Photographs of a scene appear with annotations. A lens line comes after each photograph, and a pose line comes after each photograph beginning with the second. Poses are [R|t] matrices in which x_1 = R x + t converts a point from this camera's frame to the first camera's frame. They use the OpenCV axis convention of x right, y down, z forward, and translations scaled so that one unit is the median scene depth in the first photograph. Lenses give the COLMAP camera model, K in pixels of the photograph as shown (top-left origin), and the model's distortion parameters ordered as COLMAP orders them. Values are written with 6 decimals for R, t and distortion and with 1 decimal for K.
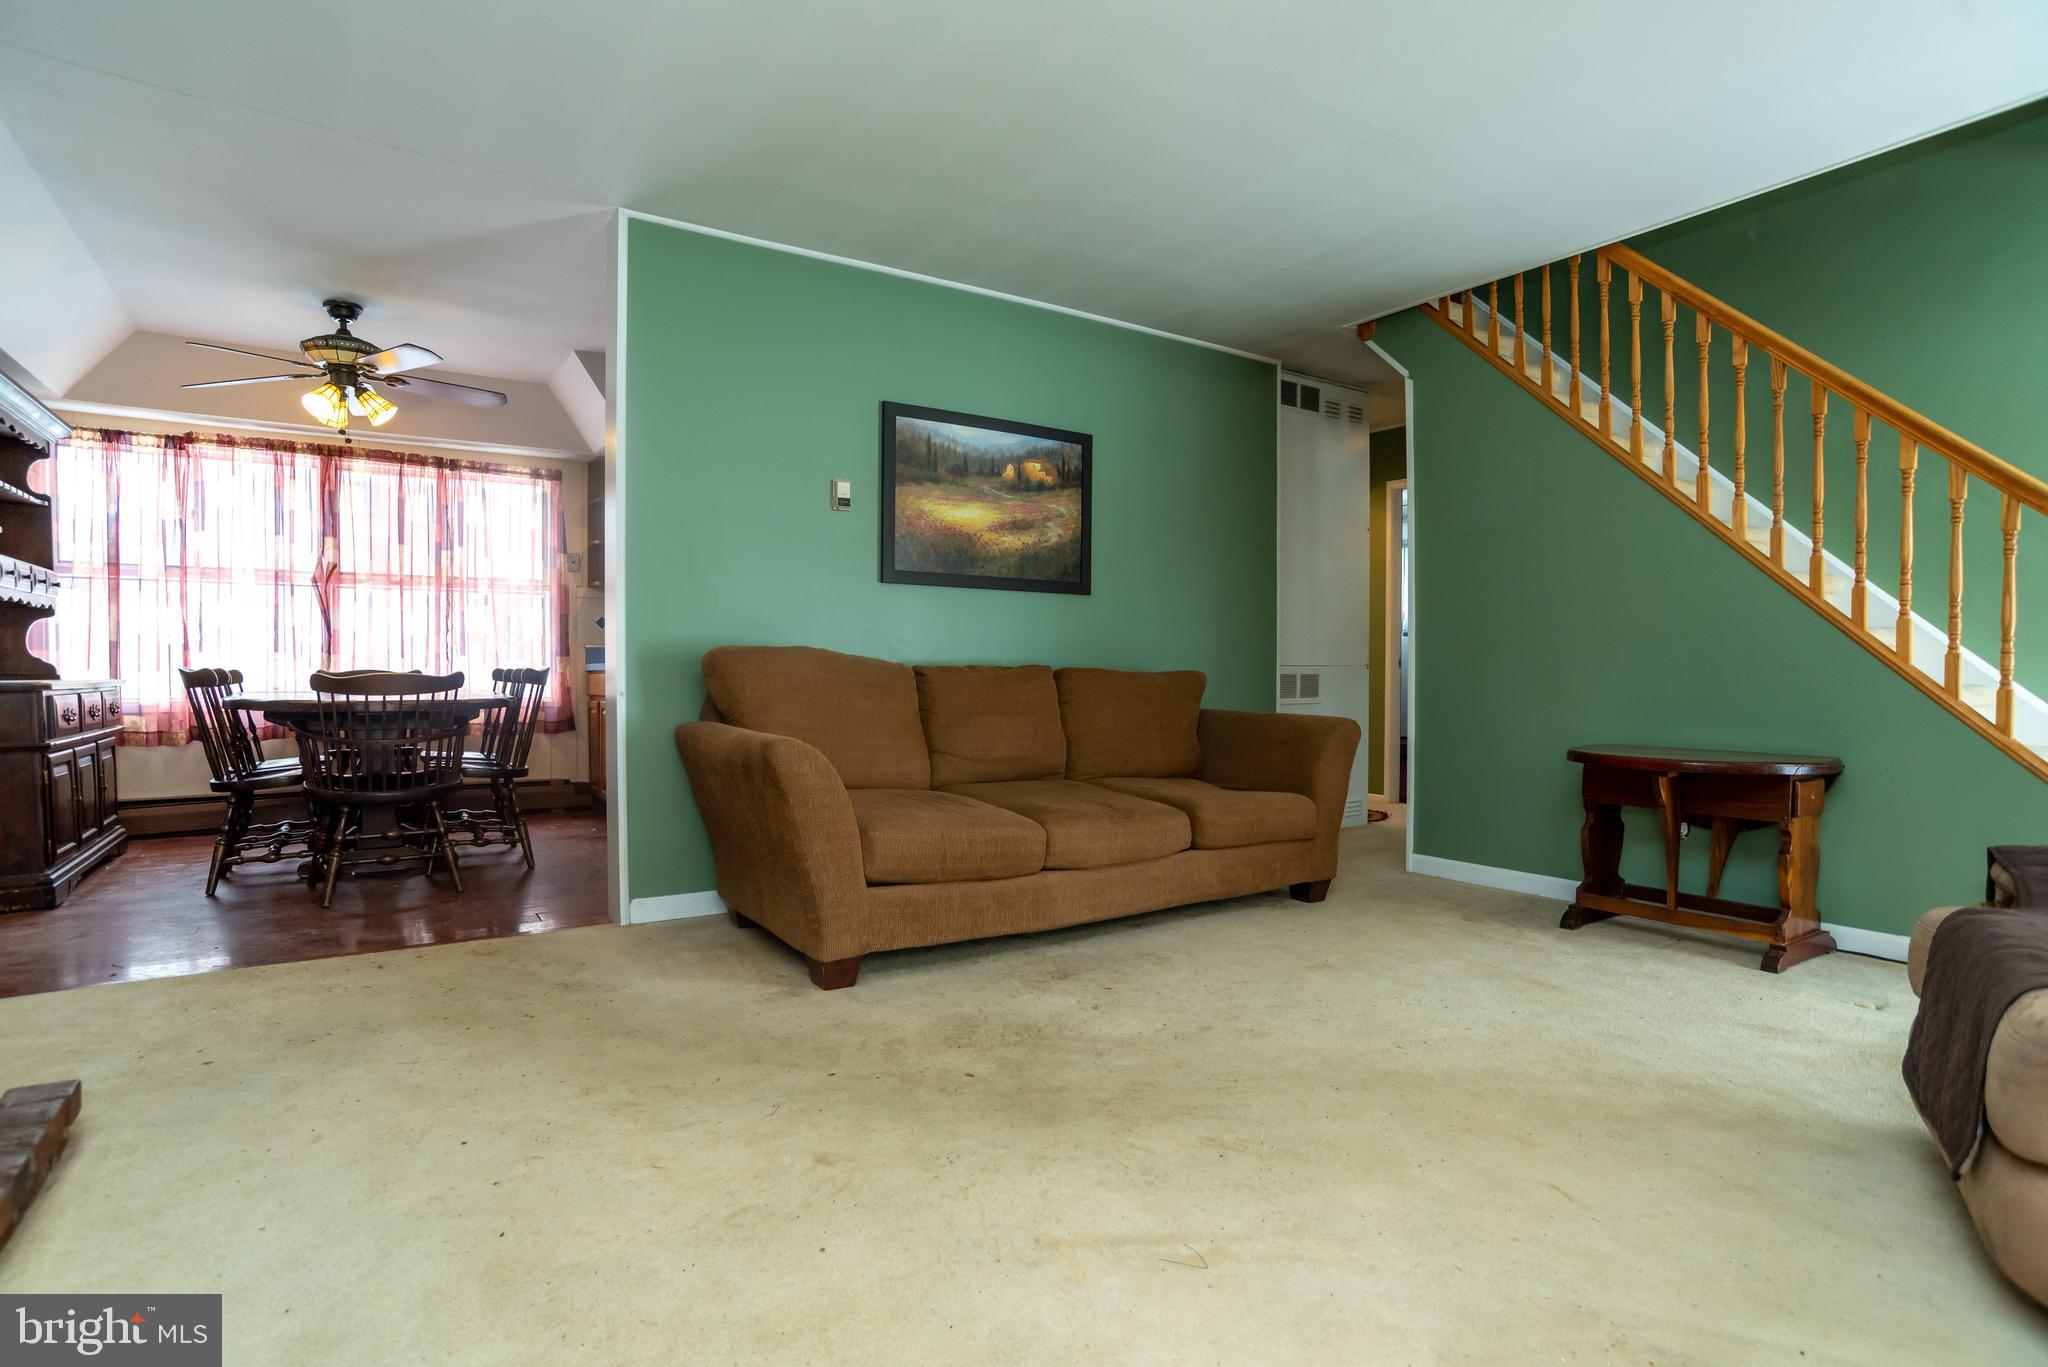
lens RADIAL K [[1052.9, 0, 1008.6], [0, 1052.9, 681.2], [0, 0, 1]] dist [-0.073393, 0.045499]
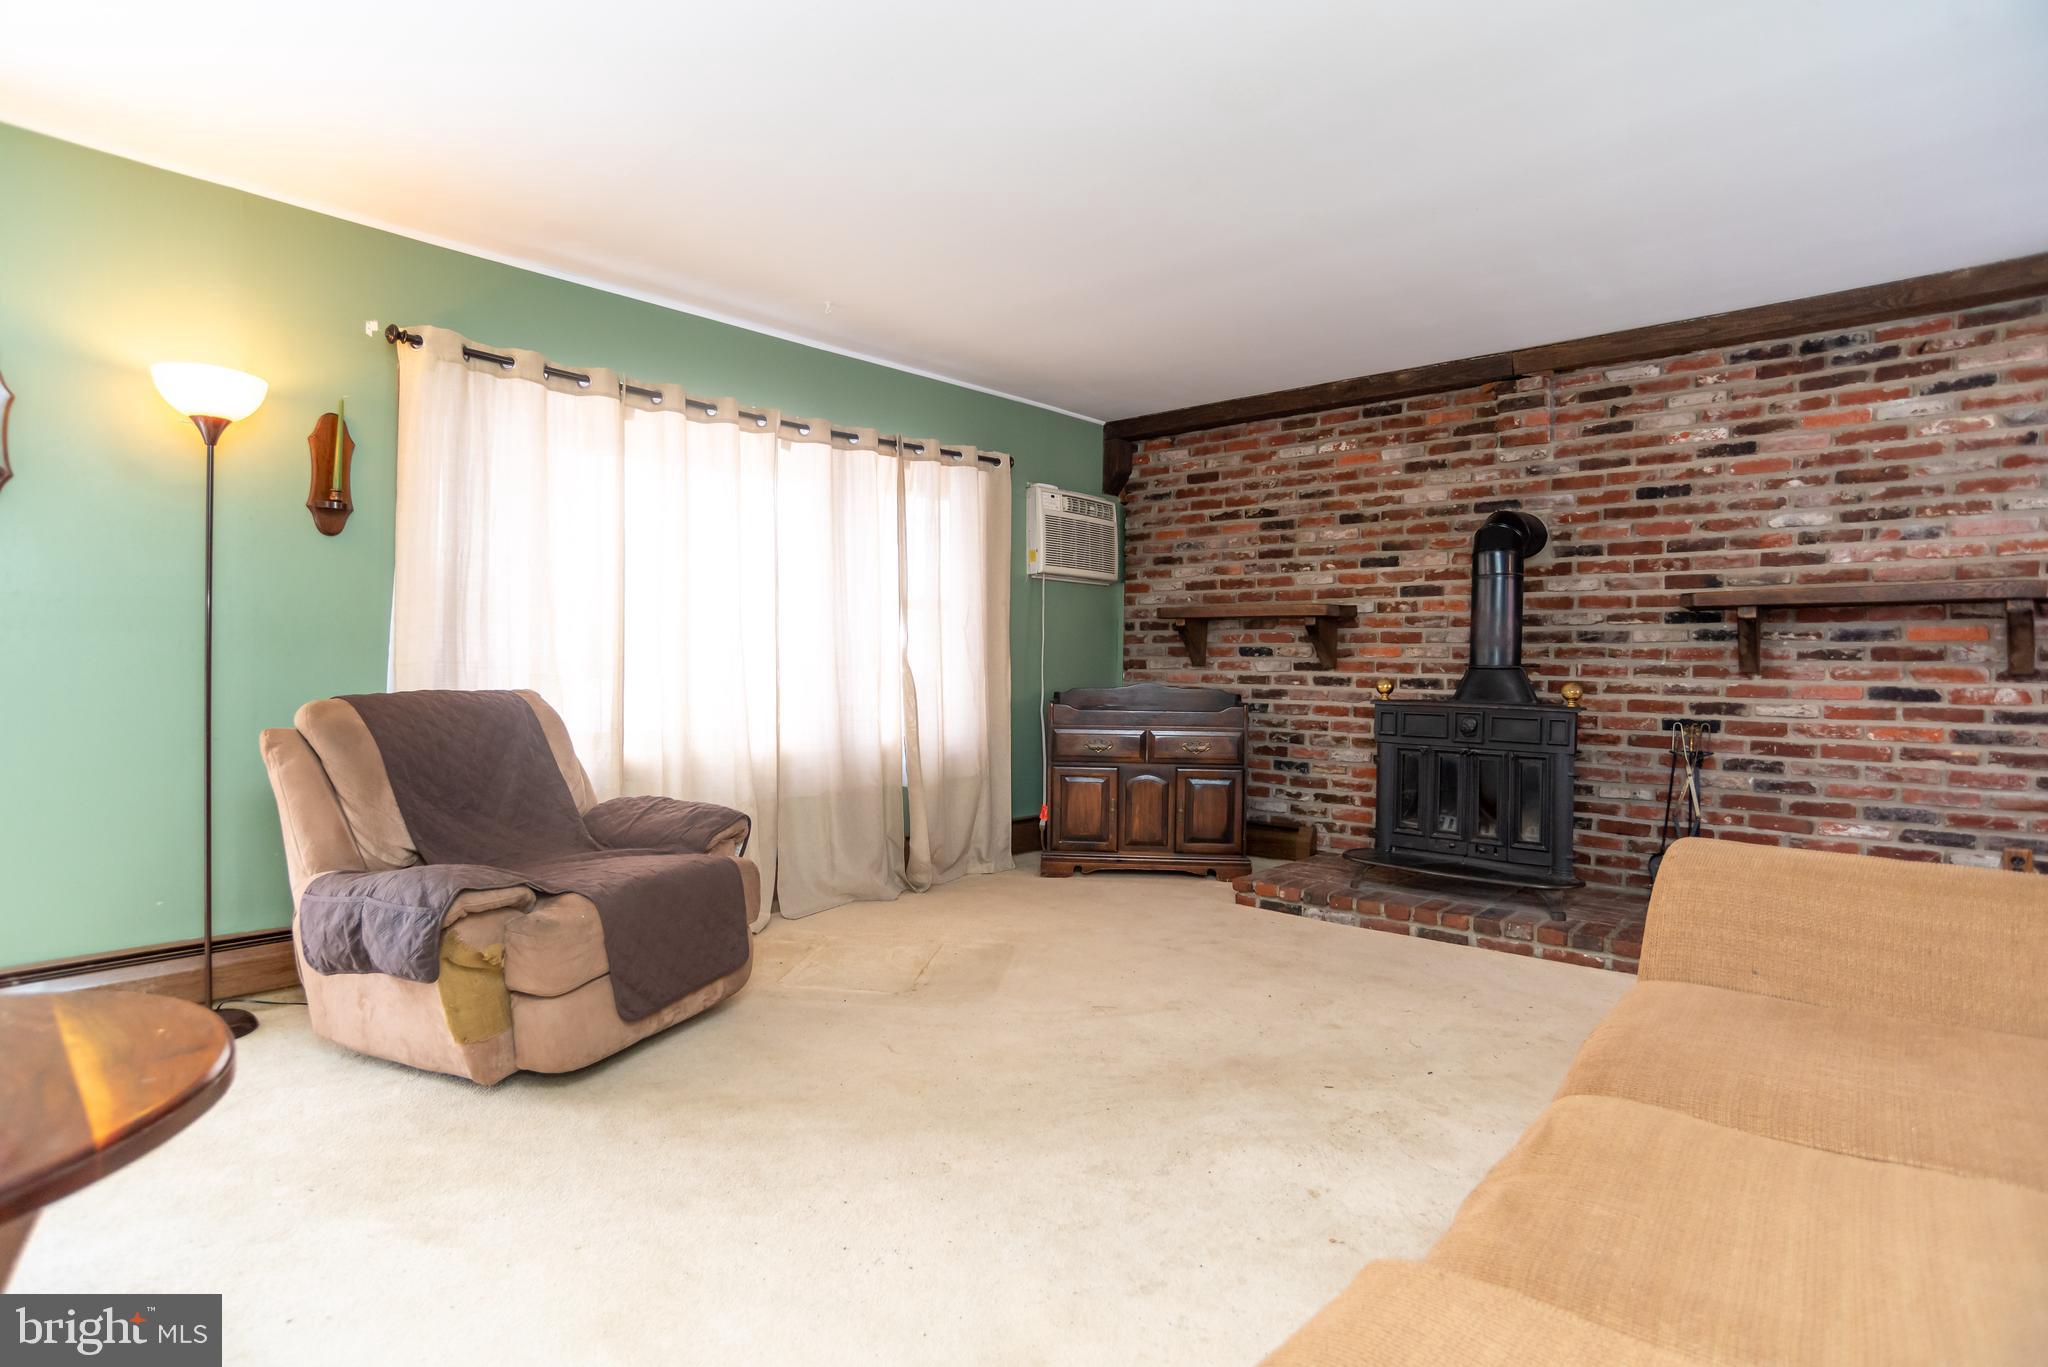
lens RADIAL K [[1052.9, 0, 1008.6], [0, 1052.9, 681.2], [0, 0, 1]] dist [-0.073393, 0.045499]
pose [[-0.970195, -0.007809, -0.242198, 0.327218], [-0.017107, 0.999194, 0.036313, -0.058320], [0.241719, 0.039374, -0.969547, 1.120556]]
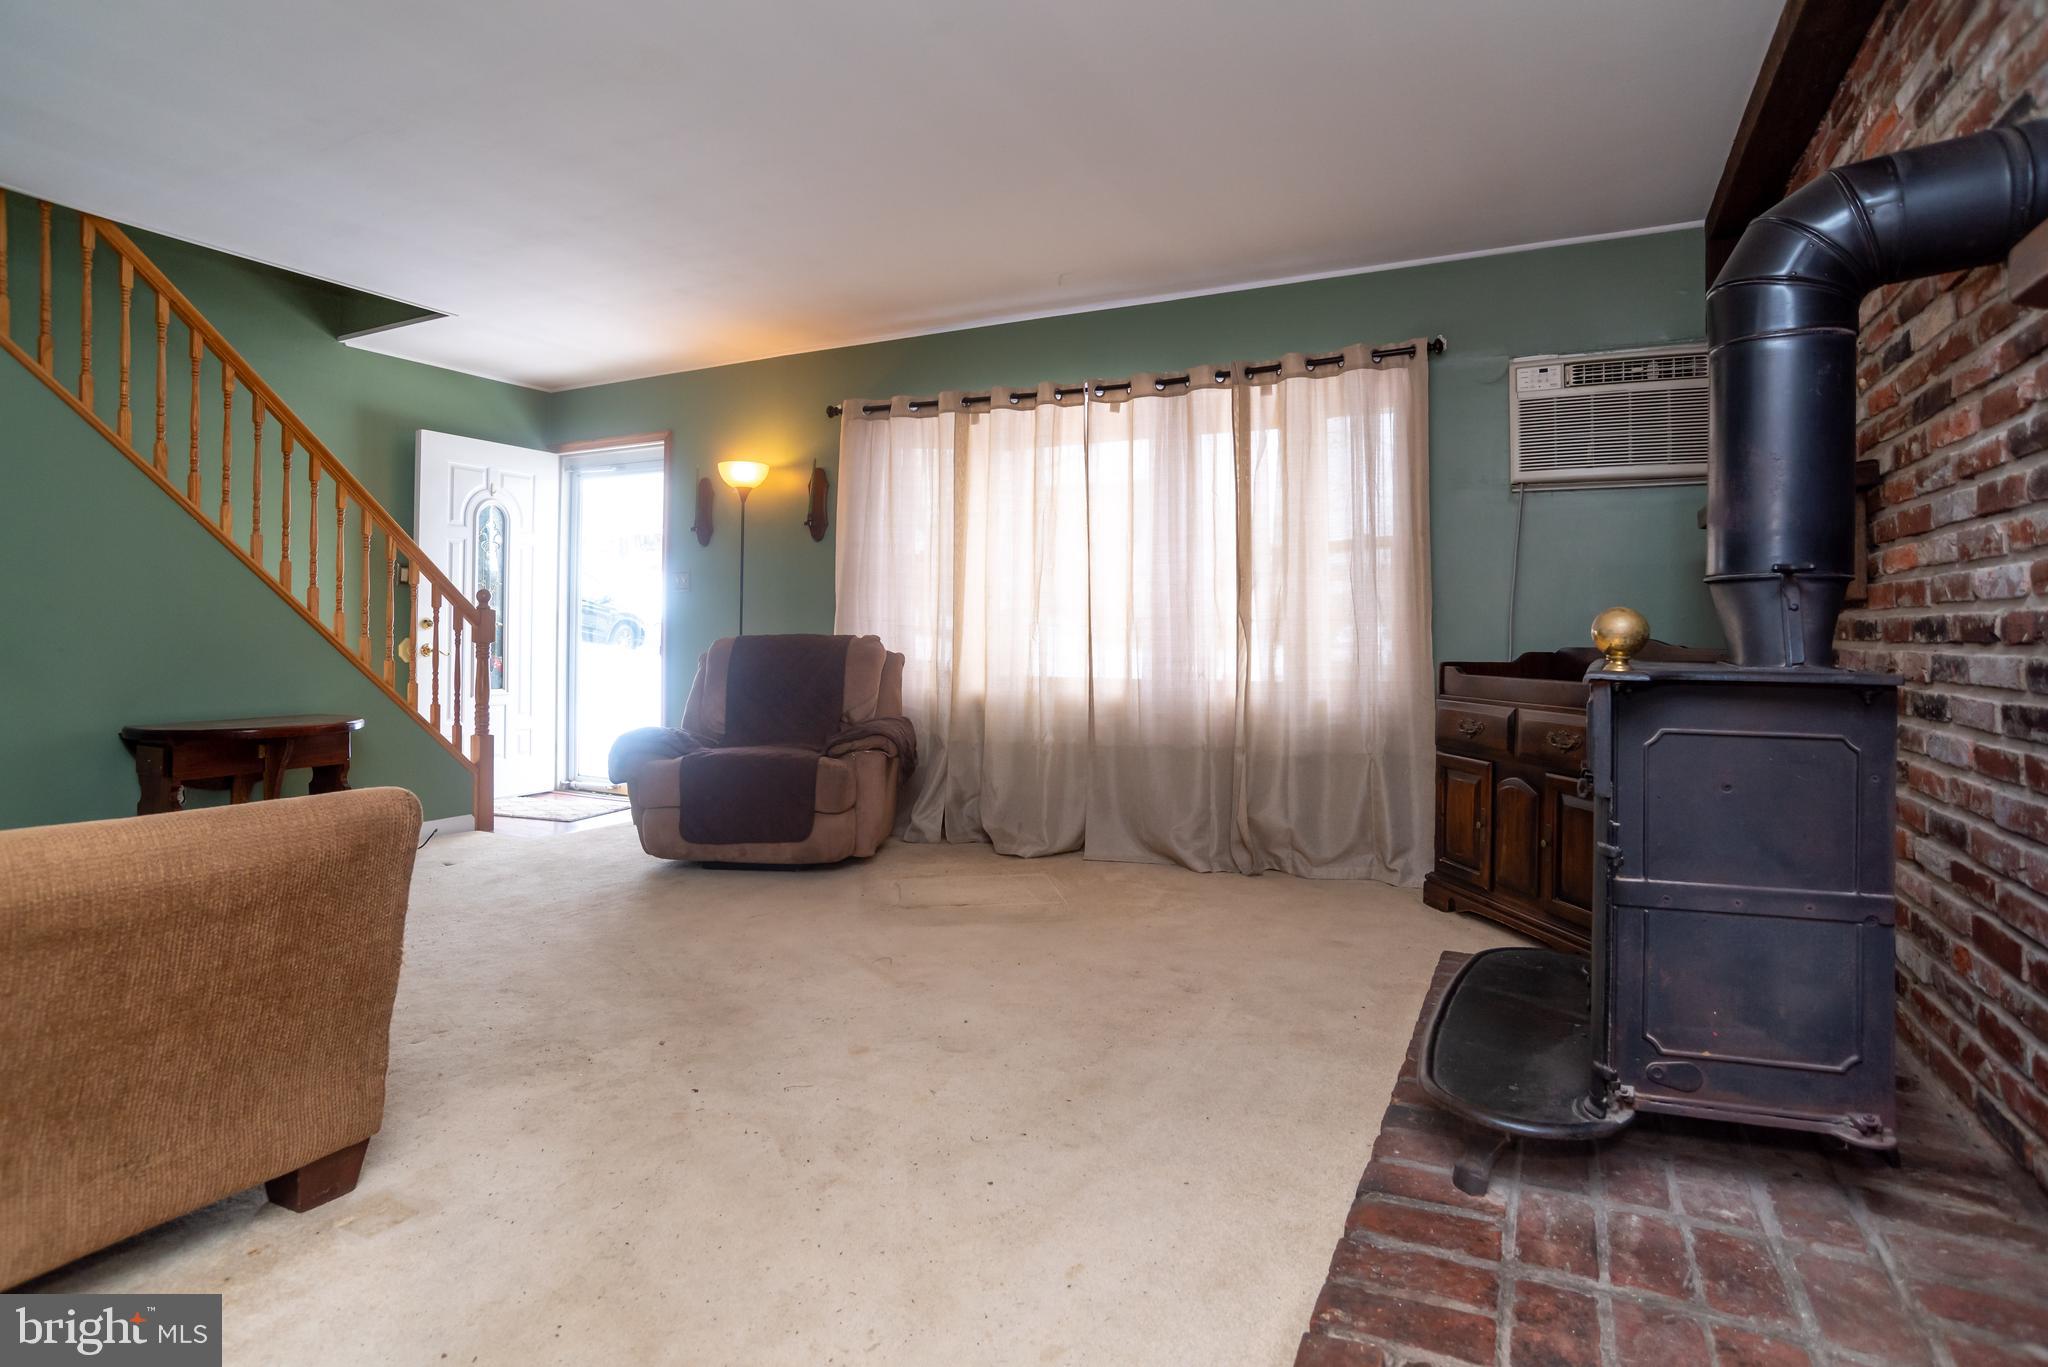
lens RADIAL K [[1053.0, 0, 1020.3], [0, 1053.0, 642.2], [0, 0, 1]] dist [-0.087742, 0.049022]
pose [[-0.499031, -0.010533, 0.866520, -0.632999], [0.011058, 0.999767, 0.018521, -0.027209], [-0.866514, 0.018825, -0.498798, 0.671834]]
